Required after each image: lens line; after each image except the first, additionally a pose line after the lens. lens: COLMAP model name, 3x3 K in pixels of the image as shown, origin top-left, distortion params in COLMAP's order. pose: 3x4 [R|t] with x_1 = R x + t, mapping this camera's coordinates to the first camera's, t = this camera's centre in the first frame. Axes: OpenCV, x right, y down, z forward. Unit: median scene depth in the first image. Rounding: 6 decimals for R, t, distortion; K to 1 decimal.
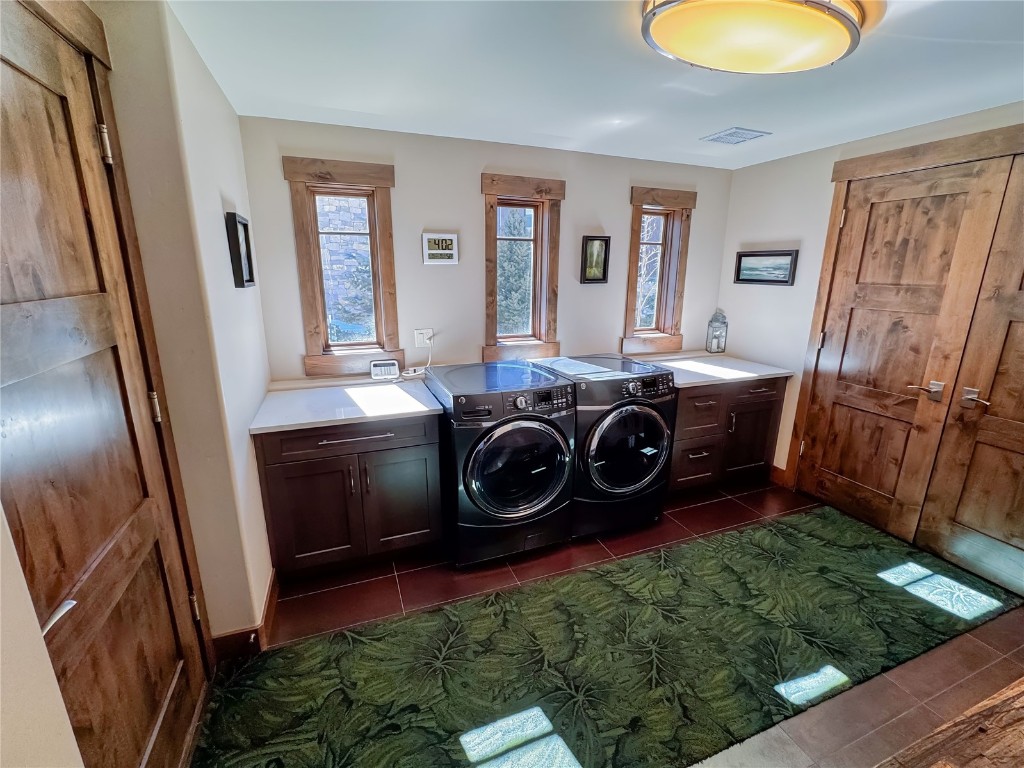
lens RADIAL K [[437.7, 0, 509.4], [0, 437.7, 379.6], [0, 0, 1]] dist [-0.000958, -0.000631]
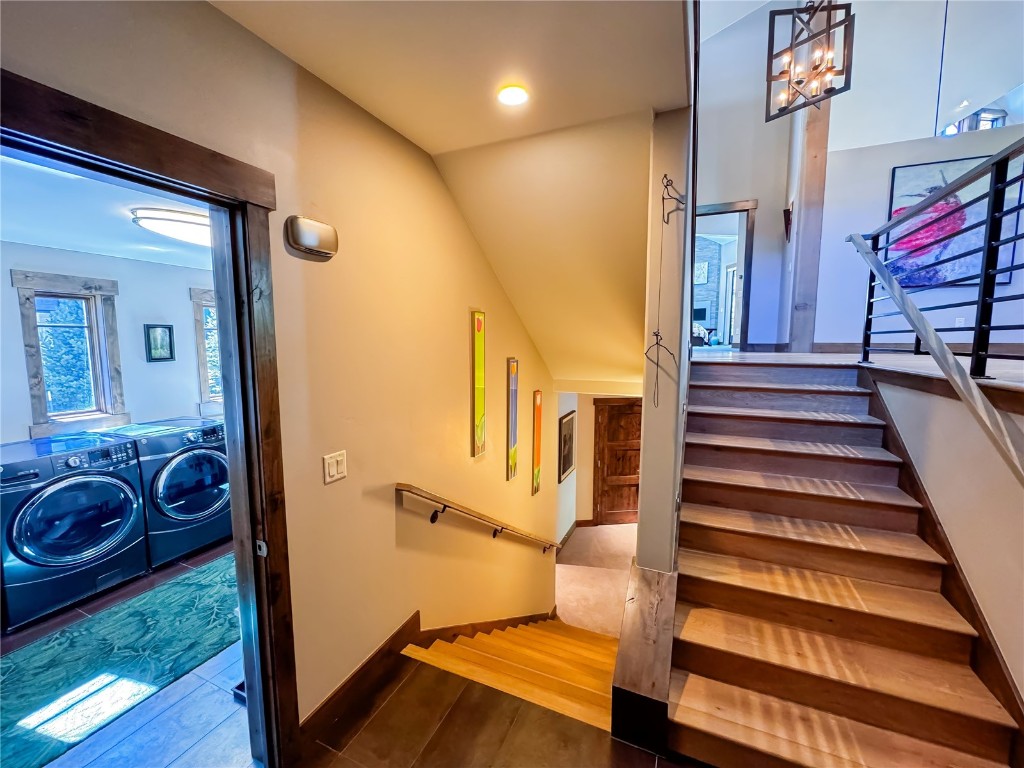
lens RADIAL K [[419.3, 0, 509.5], [0, 419.3, 383.7], [0, 0, 1]] dist [-0.005003, 0.001194]
pose [[0.713000, -0.080230, 0.696559, 0.089339], [0.175694, 0.982182, -0.066712, 0.117185], [-0.678795, 0.169947, 0.714392, -0.636557]]
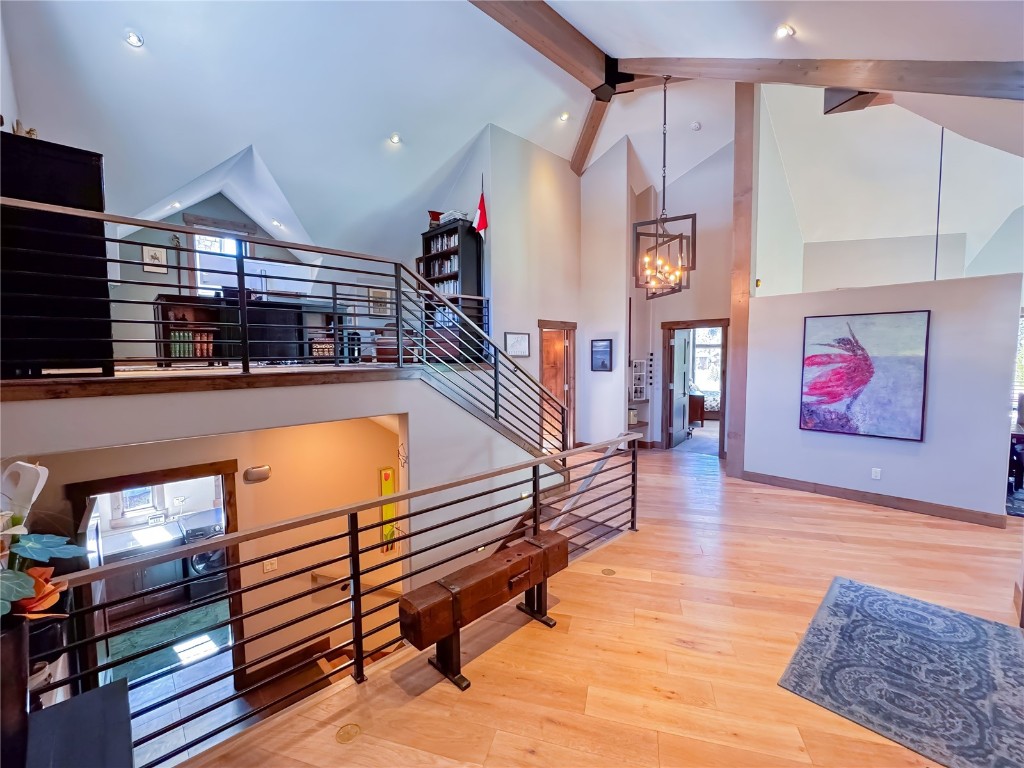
lens RADIAL K [[437.7, 0, 506.9], [0, 437.7, 378.2], [0, 0, 1]] dist [-0.000958, -0.000631]
pose [[0.928431, -0.038629, 0.369492, 0.642342], [0.107420, 0.980009, -0.167460, -0.190368], [-0.355636, 0.195166, 0.914020, -2.007579]]
